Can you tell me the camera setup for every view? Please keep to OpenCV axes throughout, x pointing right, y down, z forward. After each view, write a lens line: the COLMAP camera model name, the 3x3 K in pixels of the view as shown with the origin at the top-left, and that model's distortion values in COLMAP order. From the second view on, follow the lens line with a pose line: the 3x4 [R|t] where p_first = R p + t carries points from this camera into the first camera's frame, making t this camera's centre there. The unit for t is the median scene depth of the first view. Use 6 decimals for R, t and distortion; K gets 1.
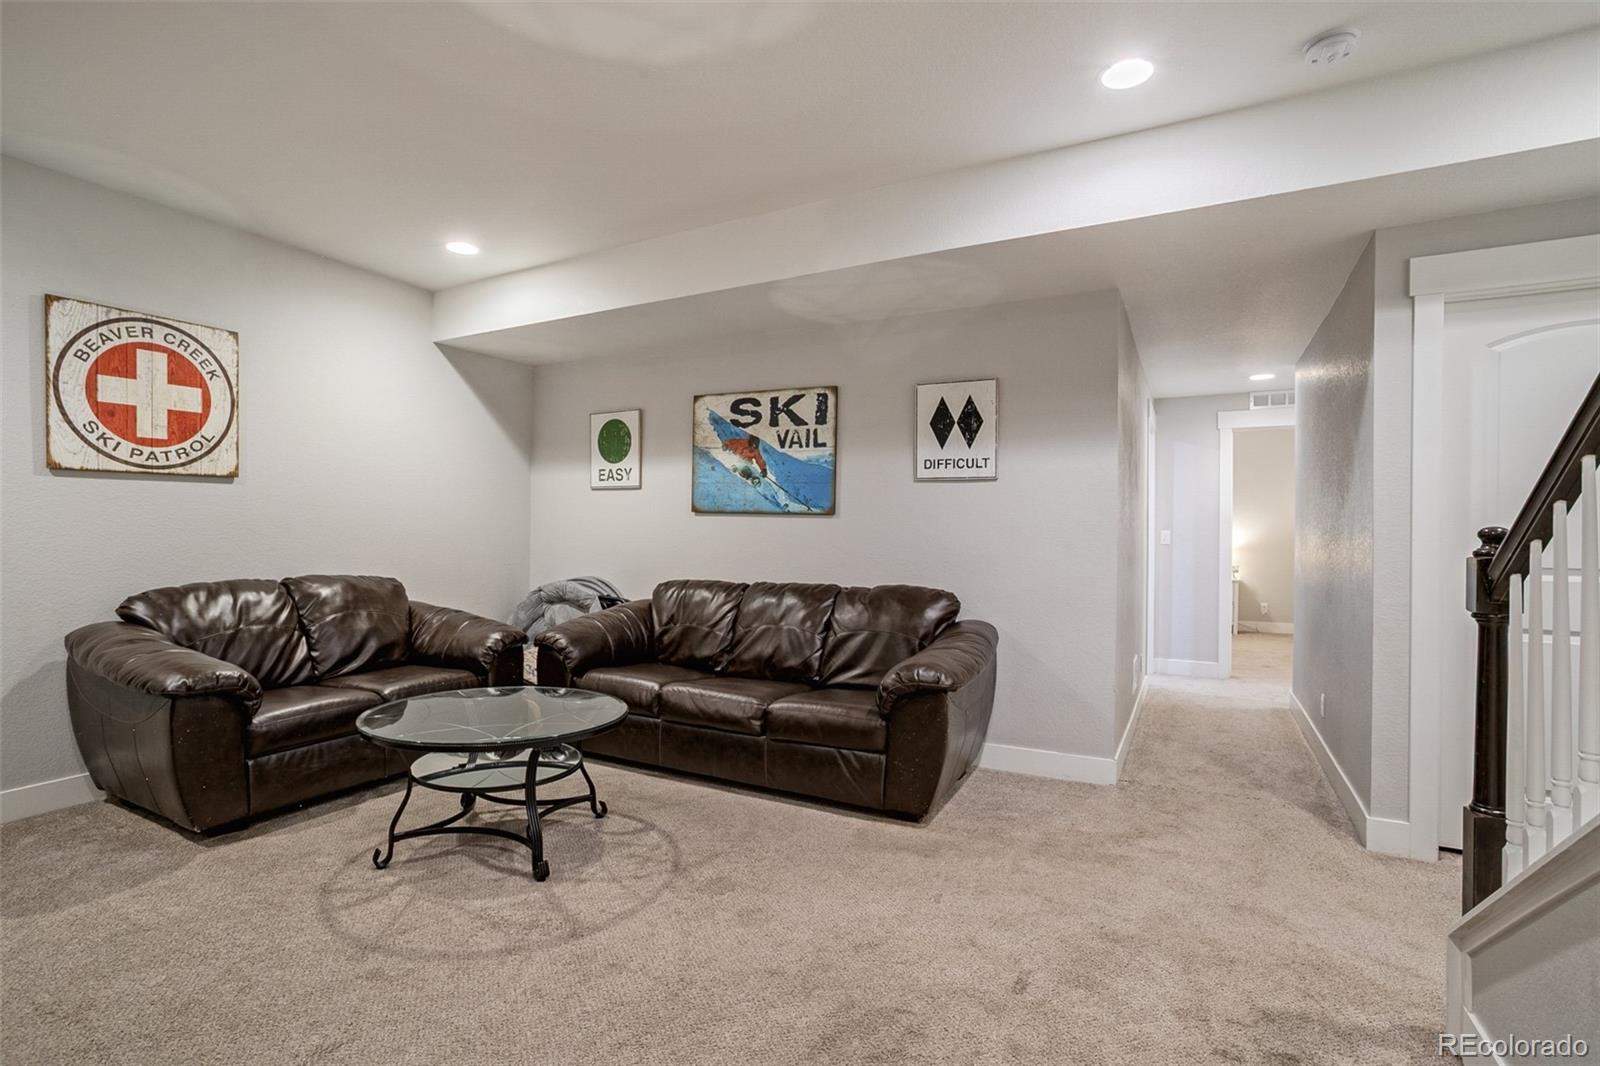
lens RADIAL K [[767.7, 0, 792.8], [0, 767.7, 535.8], [0, 0, 1]] dist [-0.067254, 0.037426]
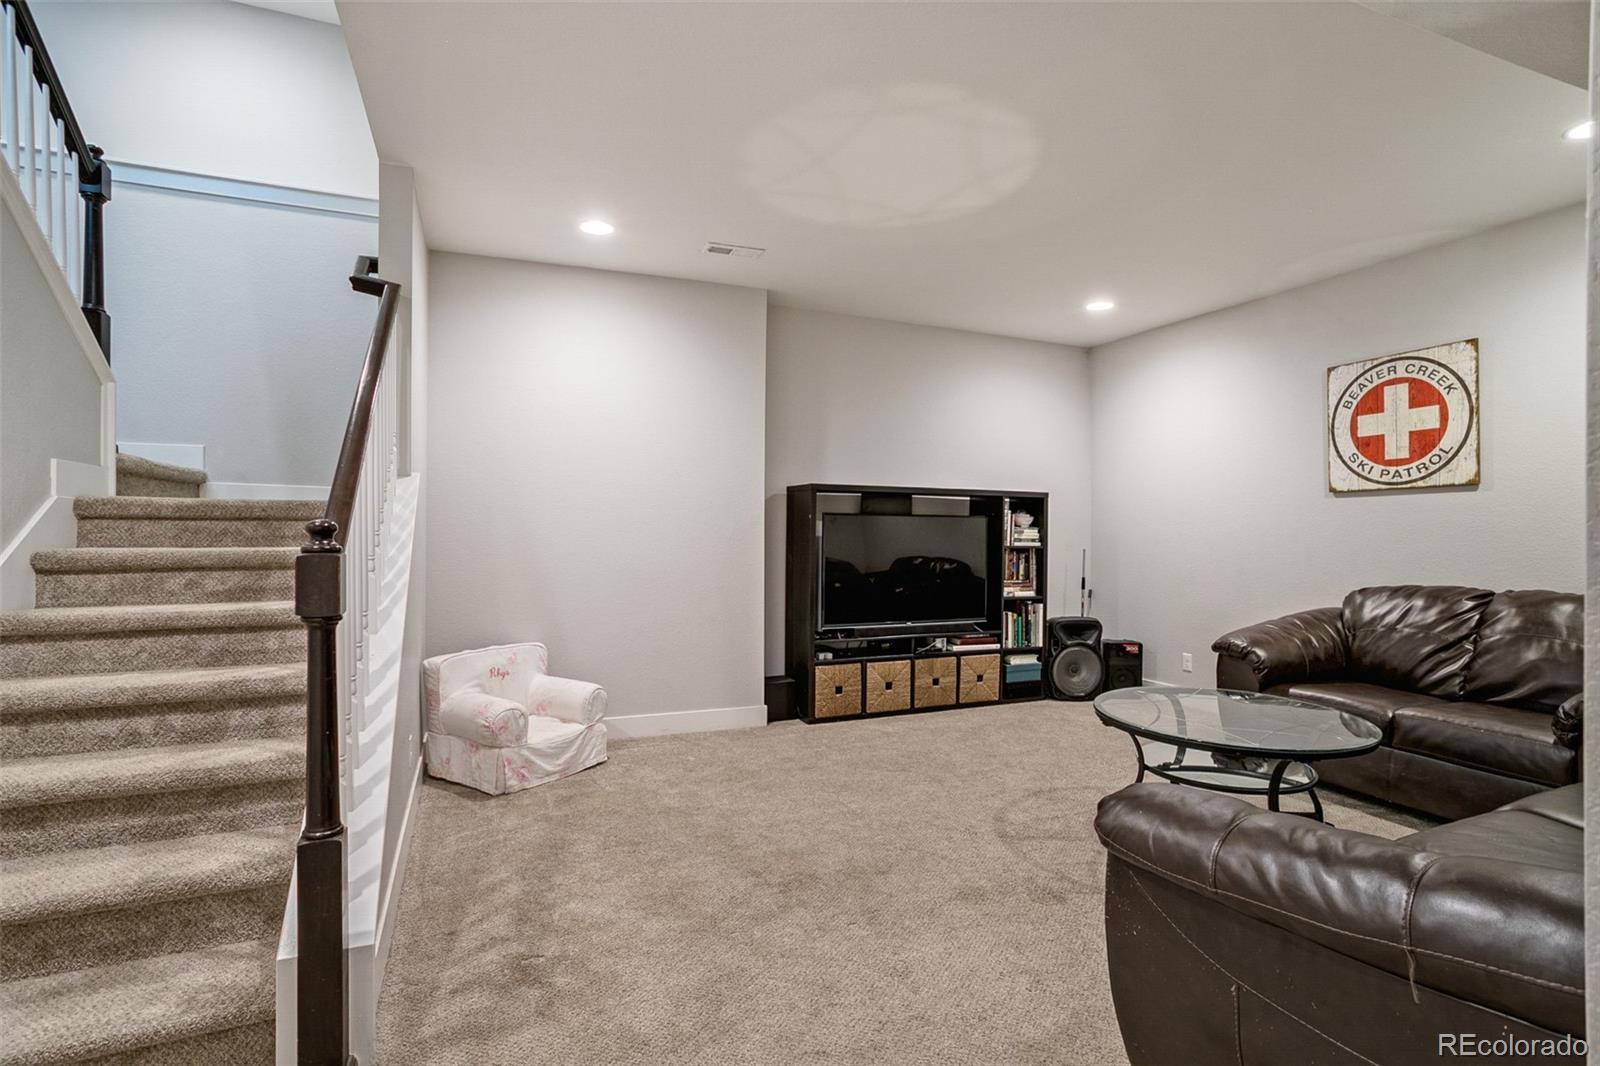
lens RADIAL K [[767.7, 0, 792.8], [0, 767.7, 535.8], [0, 0, 1]] dist [-0.067254, 0.037426]
pose [[-0.643079, -0.004824, -0.765784, 0.603373], [-0.013136, 0.999903, 0.004732, -0.003017], [0.765687, 0.013102, -0.643080, 0.960369]]
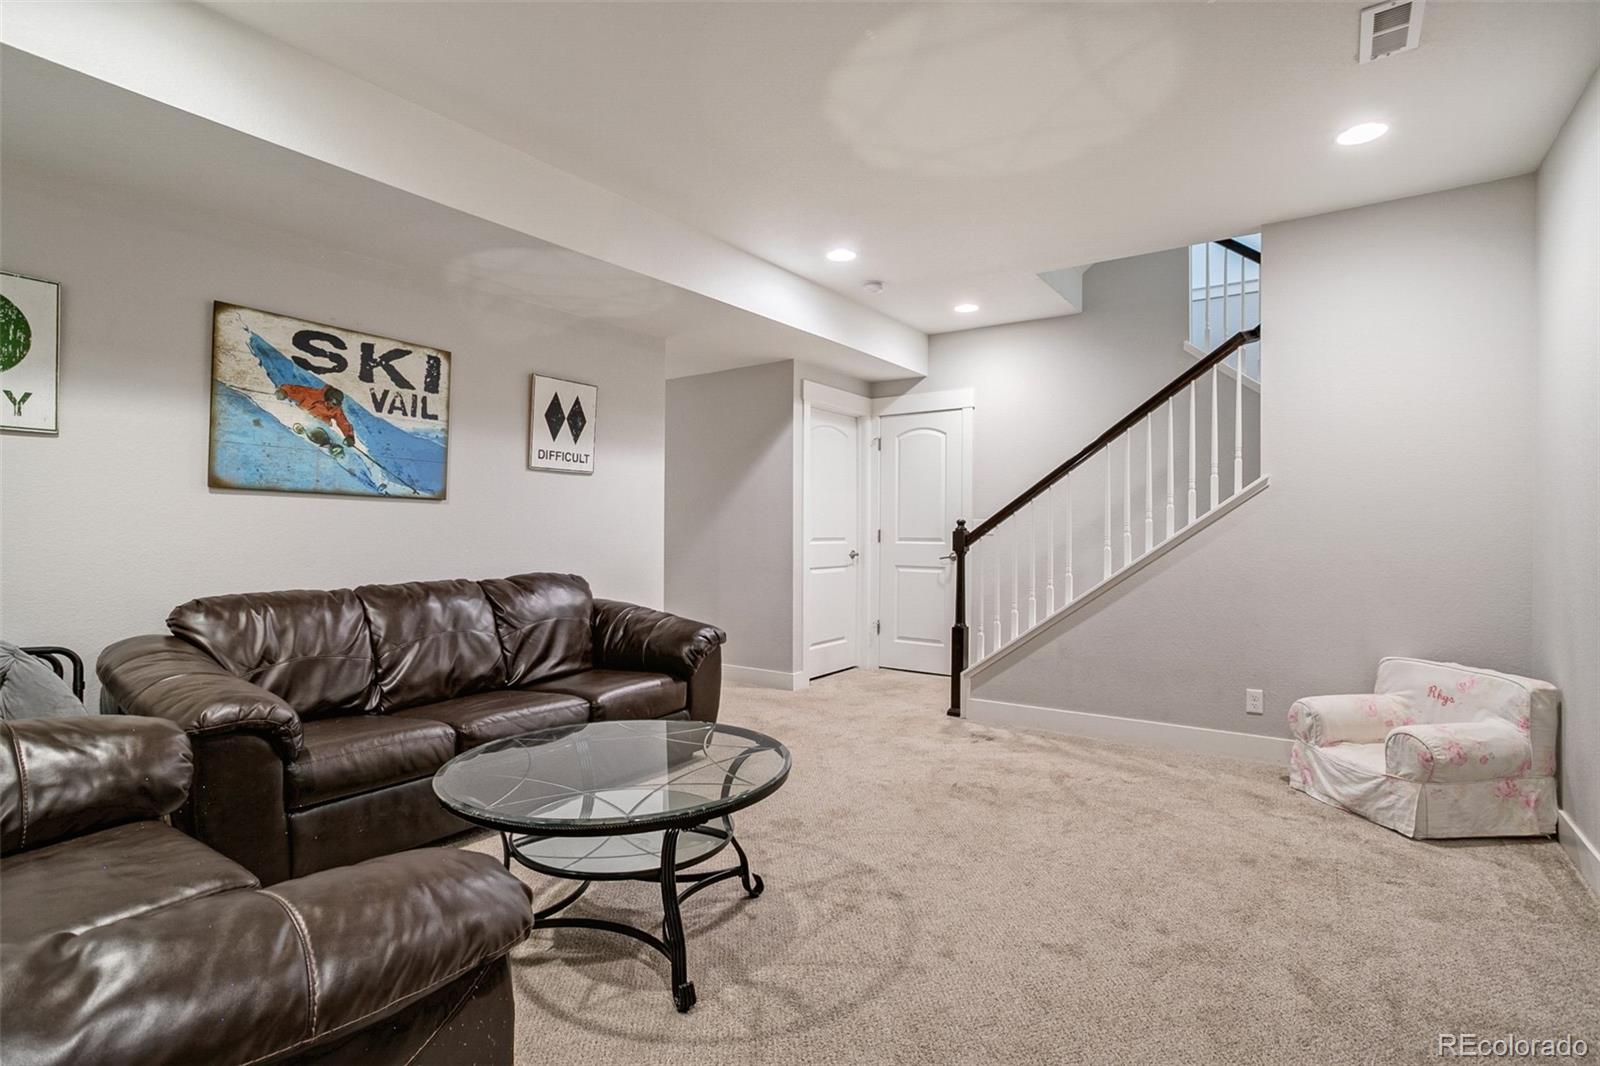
lens RADIAL K [[767.7, 0, 792.8], [0, 767.7, 535.8], [0, 0, 1]] dist [-0.067254, 0.037426]
pose [[0.125017, -0.017140, 0.992007, -0.879971], [0.002742, 0.999853, 0.016930, -0.000439], [-0.992151, 0.000604, 0.125045, 0.593584]]
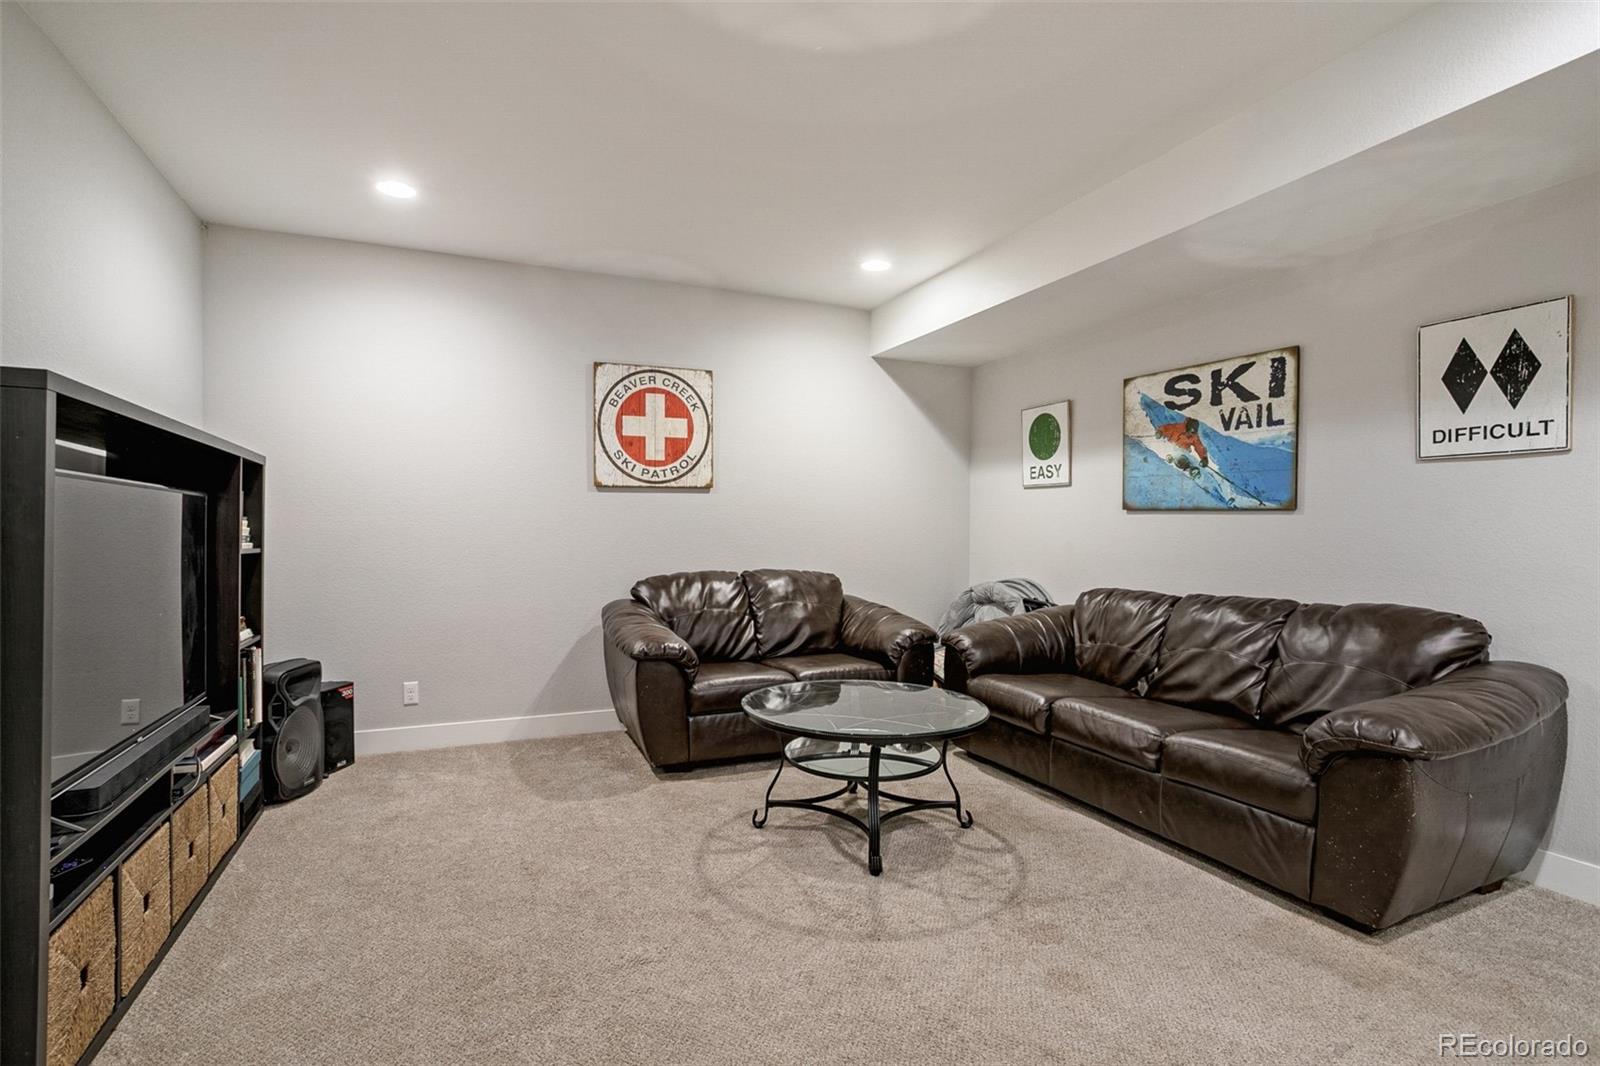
lens RADIAL K [[767.7, 0, 792.8], [0, 767.7, 535.8], [0, 0, 1]] dist [-0.067254, 0.037426]
pose [[0.784814, 0.001913, -0.619728, 0.148823], [-0.003568, 0.999993, -0.001433, 0.002204], [0.619720, 0.003336, 0.784816, 0.091943]]
